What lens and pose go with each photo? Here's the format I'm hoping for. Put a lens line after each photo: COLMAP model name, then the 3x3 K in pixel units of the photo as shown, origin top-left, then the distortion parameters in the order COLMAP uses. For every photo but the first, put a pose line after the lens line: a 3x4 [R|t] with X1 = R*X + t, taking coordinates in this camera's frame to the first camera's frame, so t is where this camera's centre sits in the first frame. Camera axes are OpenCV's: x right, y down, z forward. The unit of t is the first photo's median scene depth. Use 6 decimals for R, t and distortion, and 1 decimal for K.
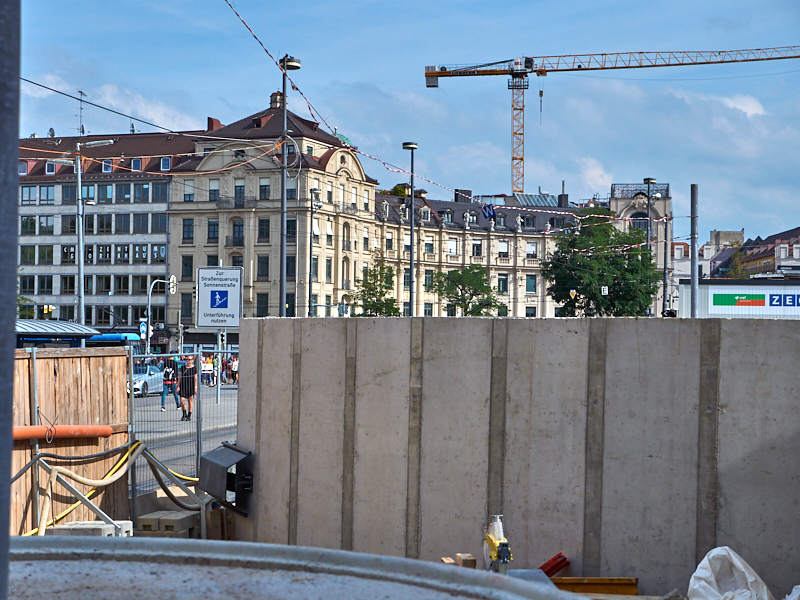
lens RADIAL K [[1641.3, 0, 389.0], [0, 1641.3, 302.3], [0, 0, 1]] dist [0.188530, 0.000000]
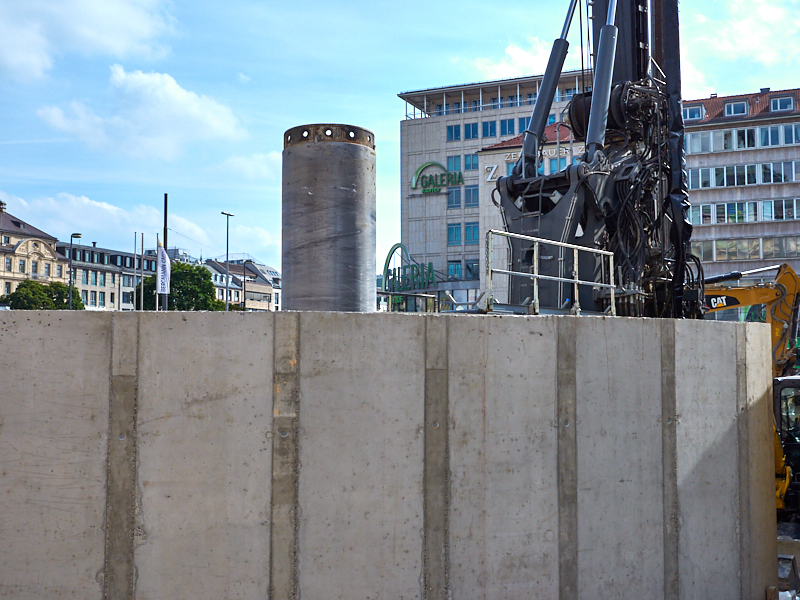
lens RADIAL K [[967.6, 0, 411.1], [0, 967.6, 281.7], [0, 0, 1]] dist [-0.022533, 0.000000]
pose [[0.523495, 0.054352, 0.850293, -0.309975], [-0.011571, 0.998325, -0.056690, 0.019694], [-0.851950, 0.019838, 0.523247, 0.793143]]
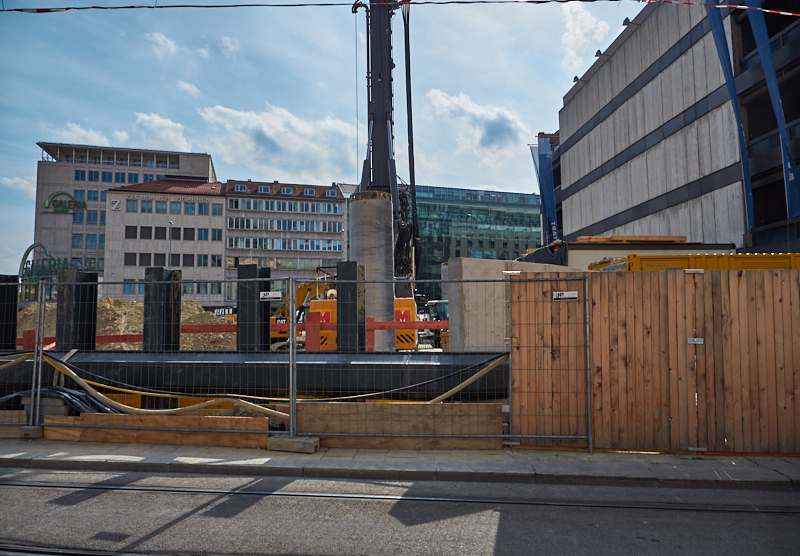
lens RADIAL K [[541.1, 0, 399.2], [0, 541.1, 278.3], [0, 0, 1]] dist [-0.000377, 0.001623]
pose [[-0.121745, 0.070843, 0.990030, -0.496284], [-0.022909, 0.996983, -0.074158, 0.047347], [-0.992297, -0.031709, -0.119755, 1.089042]]
